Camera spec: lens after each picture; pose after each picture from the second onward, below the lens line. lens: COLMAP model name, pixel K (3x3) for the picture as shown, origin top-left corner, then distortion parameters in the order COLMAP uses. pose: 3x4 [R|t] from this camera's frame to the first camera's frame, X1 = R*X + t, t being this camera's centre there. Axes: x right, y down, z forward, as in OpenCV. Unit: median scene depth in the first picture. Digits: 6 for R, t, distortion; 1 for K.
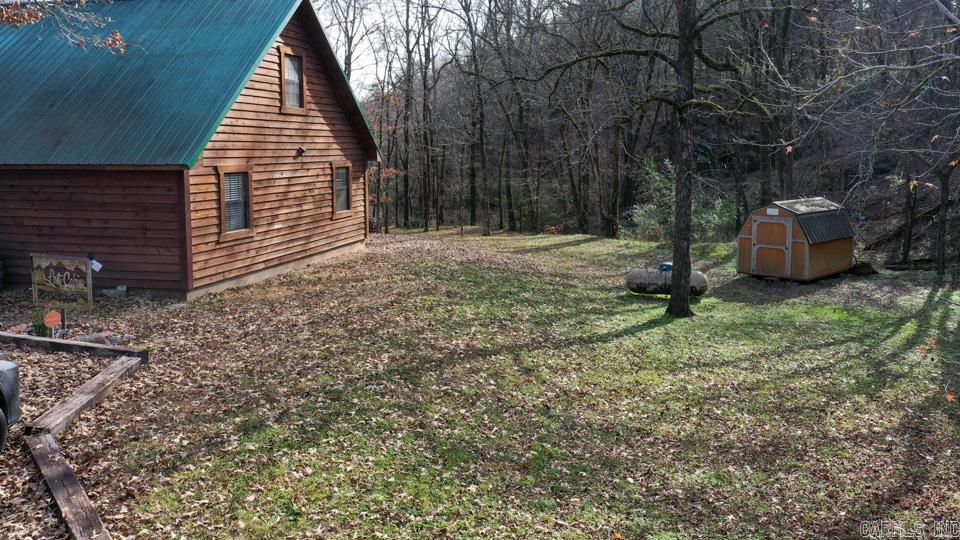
lens RADIAL K [[772.3, 0, 481.5], [0, 772.3, 269.0], [0, 0, 1]] dist [0.027212, -0.021524]
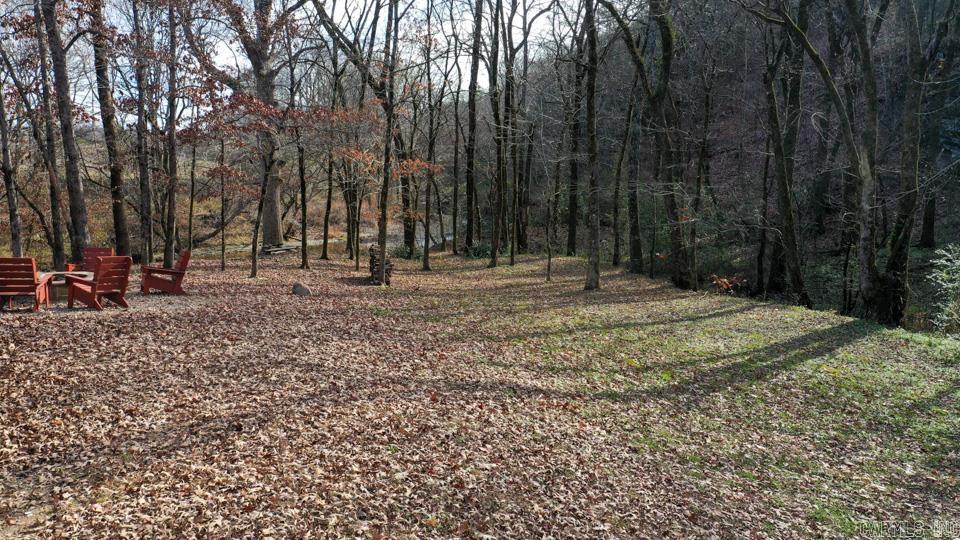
lens RADIAL K [[772.3, 0, 483.8], [0, 772.3, 268.3], [0, 0, 1]] dist [0.027212, -0.021524]
pose [[0.990351, 0.045291, -0.130971, 0.001832], [-0.046697, 0.998880, -0.007682, -0.040660], [0.130476, 0.013724, 0.991356, 0.387198]]
